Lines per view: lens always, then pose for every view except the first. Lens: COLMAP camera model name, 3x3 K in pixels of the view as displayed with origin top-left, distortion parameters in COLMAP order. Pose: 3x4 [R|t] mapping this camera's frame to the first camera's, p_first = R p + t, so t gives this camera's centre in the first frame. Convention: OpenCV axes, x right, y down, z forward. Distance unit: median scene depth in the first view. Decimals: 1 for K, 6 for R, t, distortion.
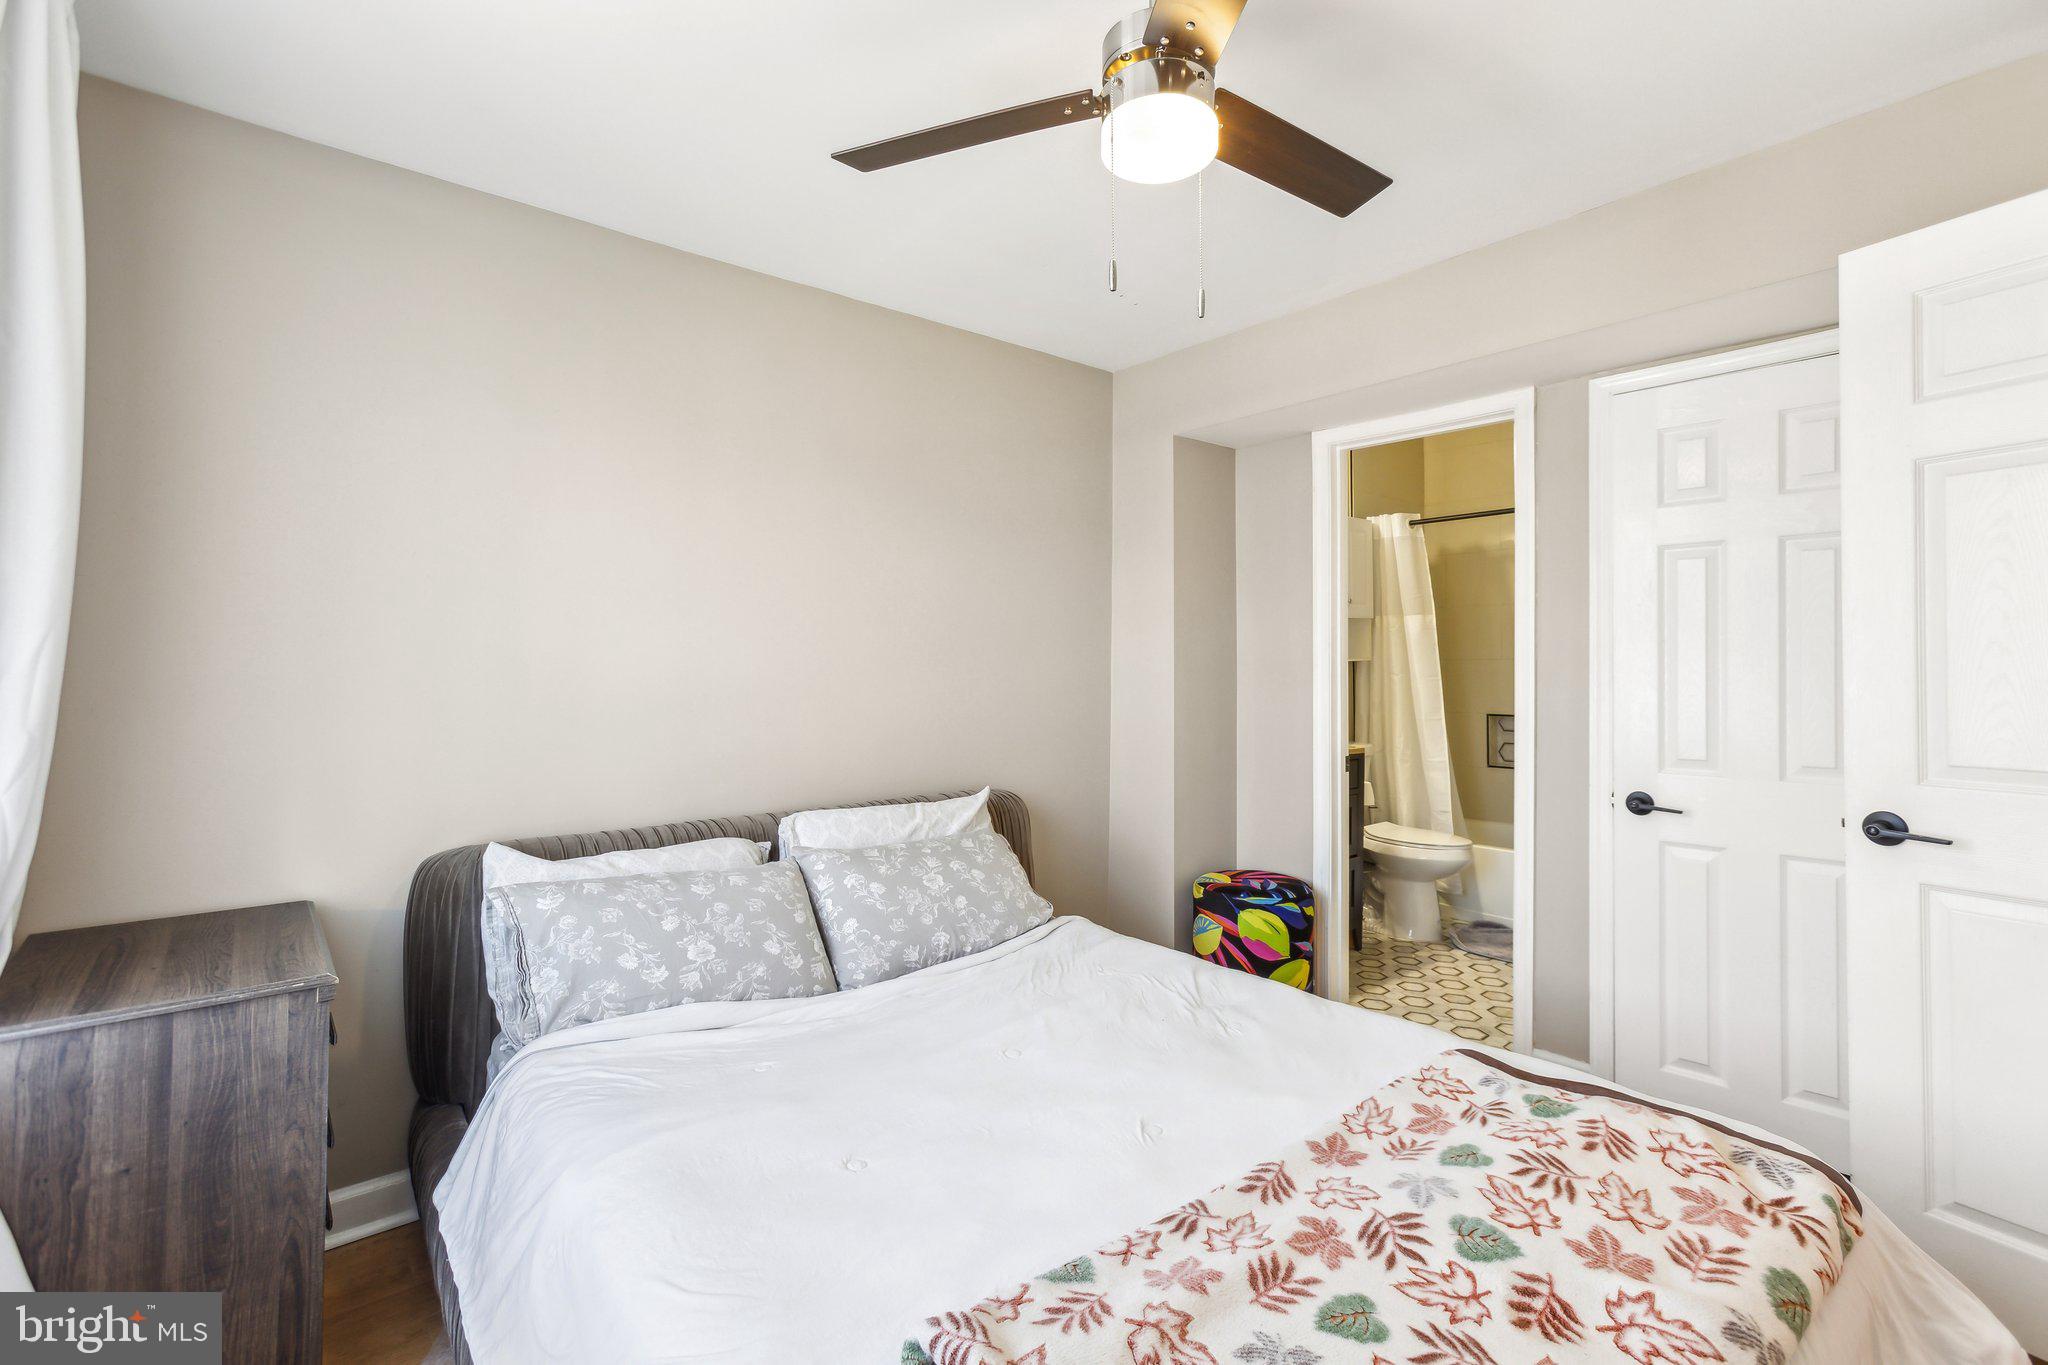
lens RADIAL K [[910.6, 0, 1012.6], [0, 910.6, 674.5], [0, 0, 1]] dist [-0.016117, 0.002850]
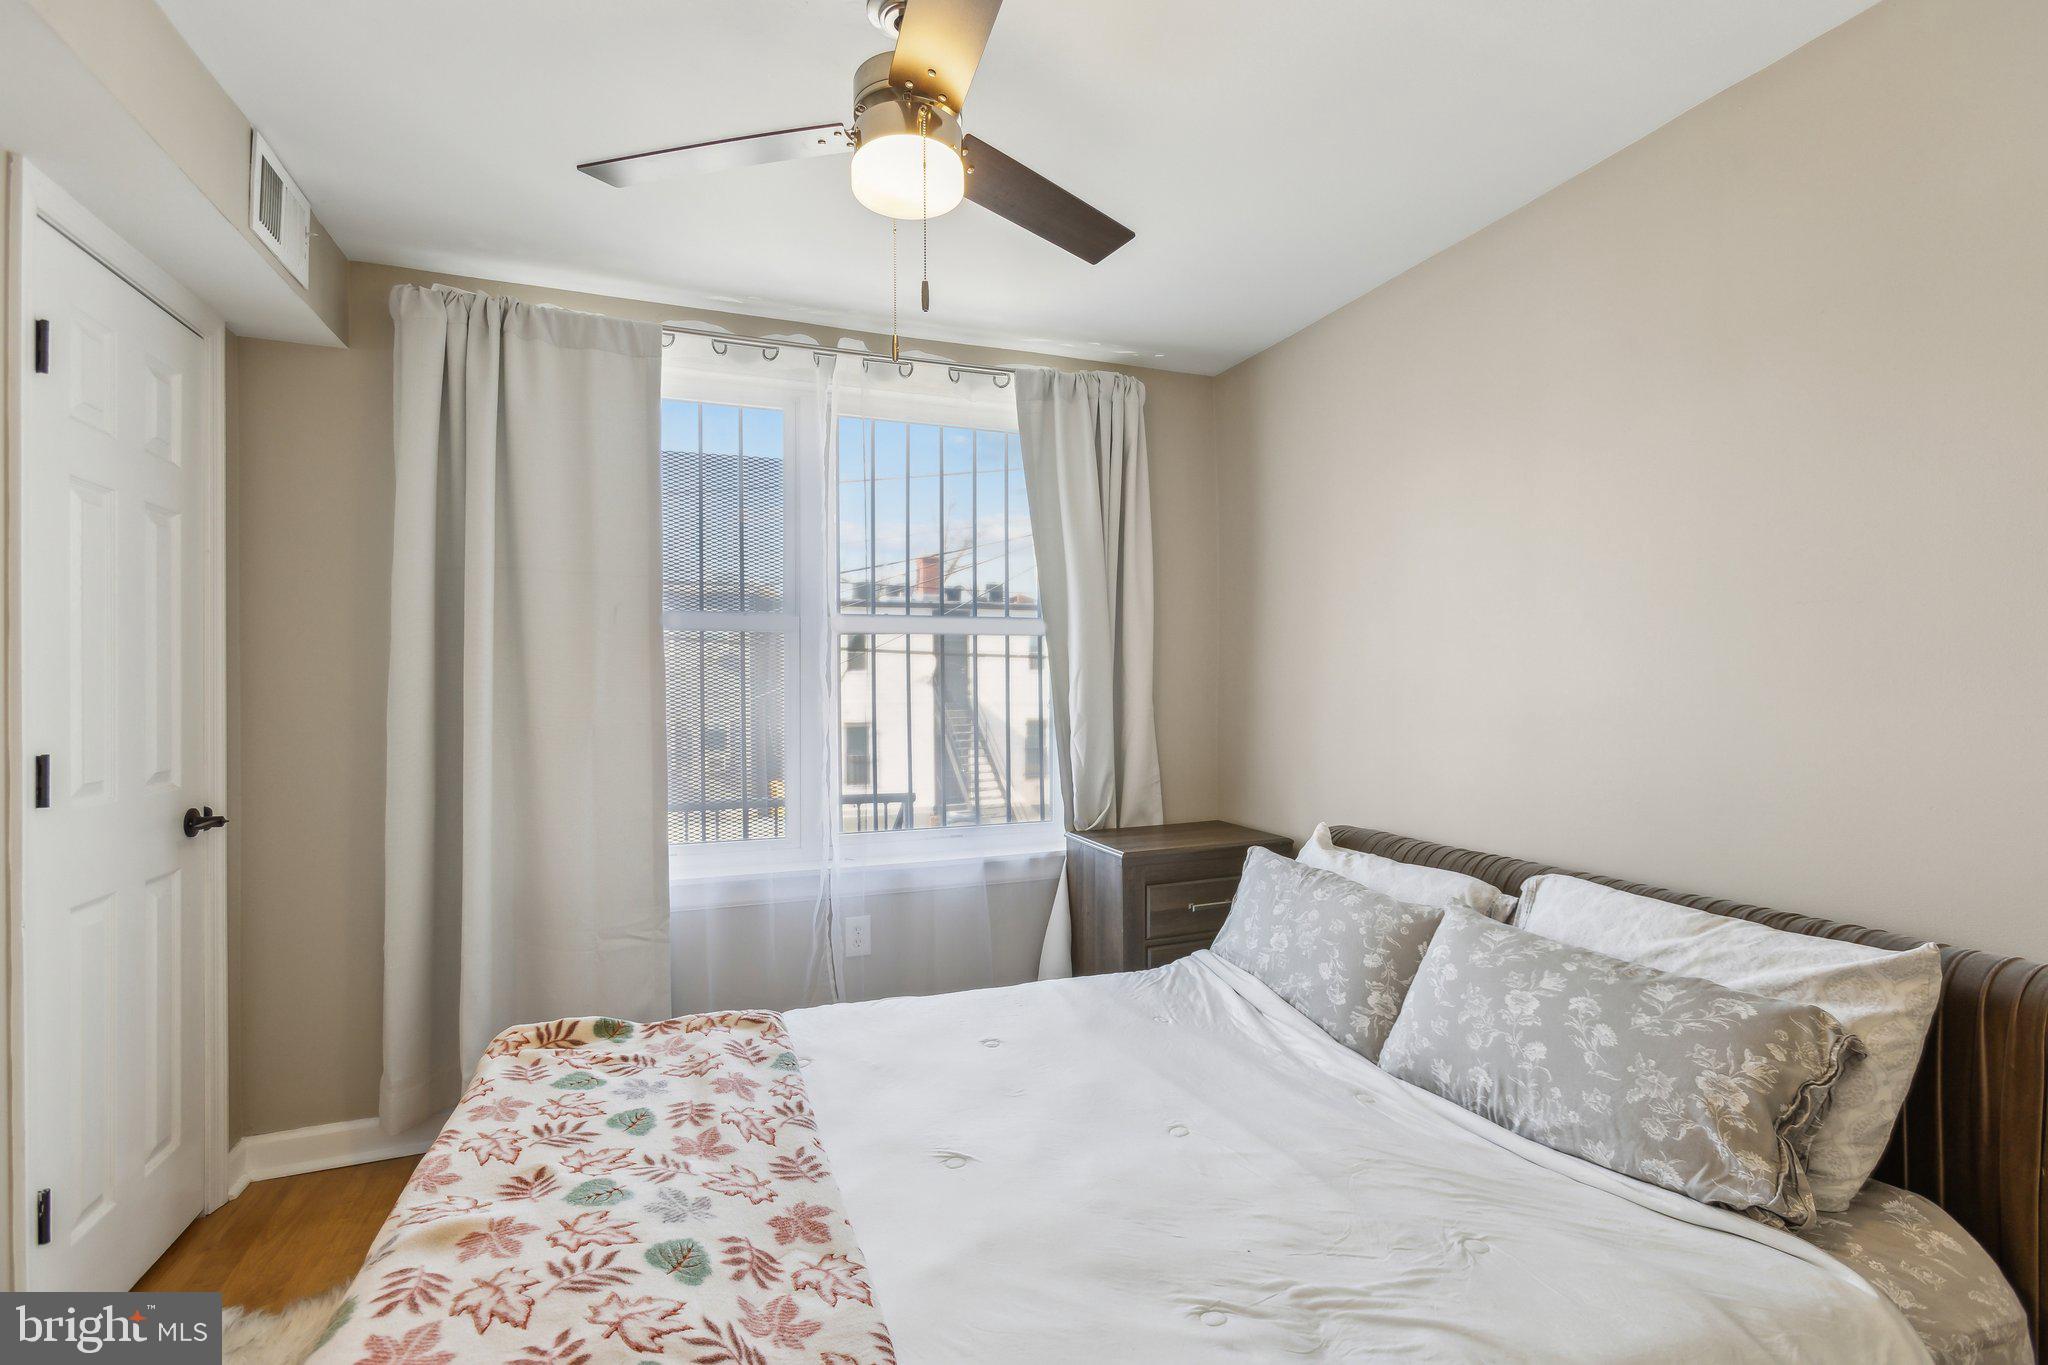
lens RADIAL K [[910.6, 0, 1015.4], [0, 910.6, 675.1], [0, 0, 1]] dist [-0.016117, 0.002850]
pose [[-0.319560, -0.007543, -0.947536, 1.277608], [0.000677, 0.999966, -0.008188, -0.017167], [0.947566, -0.003258, -0.319544, 1.655865]]
